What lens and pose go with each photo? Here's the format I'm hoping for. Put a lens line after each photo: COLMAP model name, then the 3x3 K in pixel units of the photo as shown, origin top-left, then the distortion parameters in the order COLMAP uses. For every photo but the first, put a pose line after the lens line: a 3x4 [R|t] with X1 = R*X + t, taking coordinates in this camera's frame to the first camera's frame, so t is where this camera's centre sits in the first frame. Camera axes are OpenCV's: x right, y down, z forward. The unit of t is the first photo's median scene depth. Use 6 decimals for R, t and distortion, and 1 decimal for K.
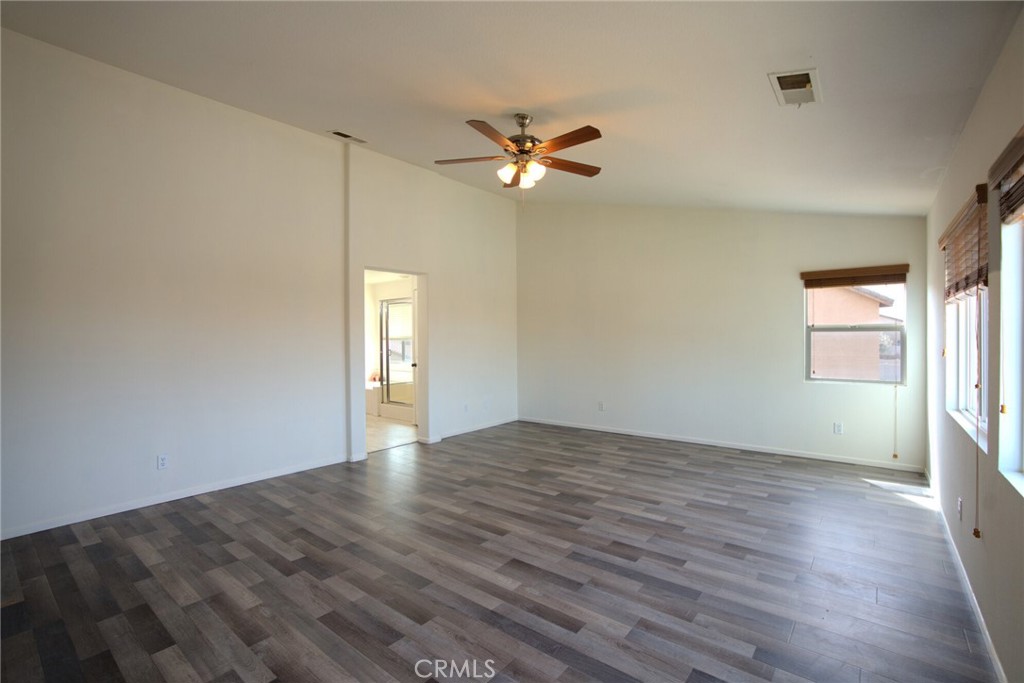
lens RADIAL K [[480.4, 0, 509.6], [0, 480.4, 338.9], [0, 0, 1]] dist [-0.076392, 0.031147]
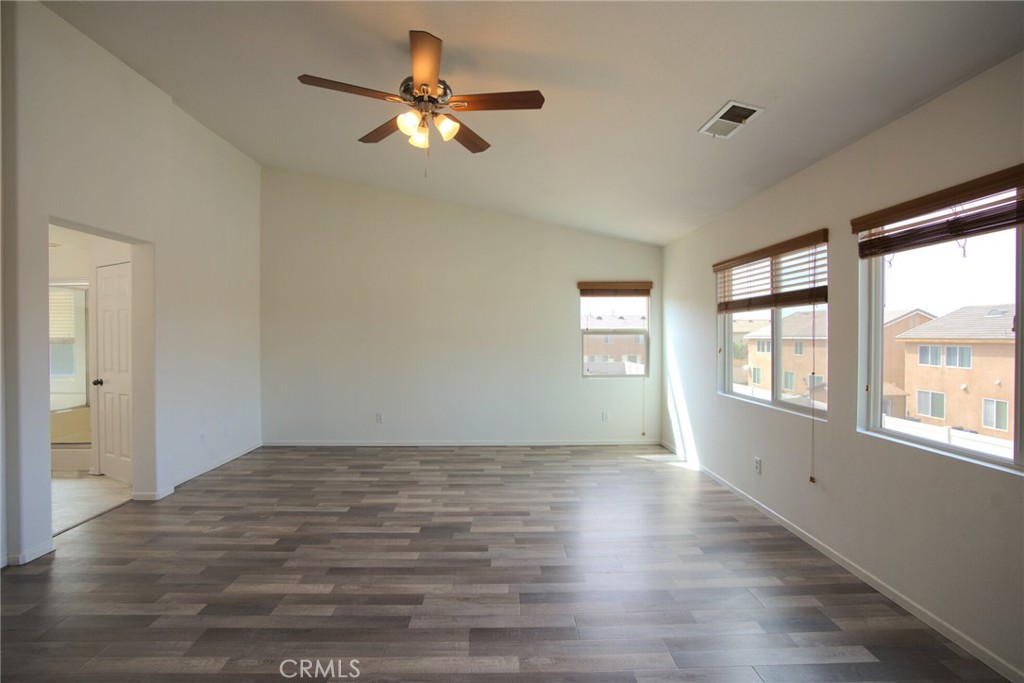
lens RADIAL K [[480.4, 0, 509.6], [0, 480.4, 338.9], [0, 0, 1]] dist [-0.076392, 0.031147]
pose [[0.757948, 0.002303, 0.652311, -0.281705], [0.003384, 0.999966, -0.007462, 0.003855], [-0.652307, 0.007863, 0.757914, 0.251386]]
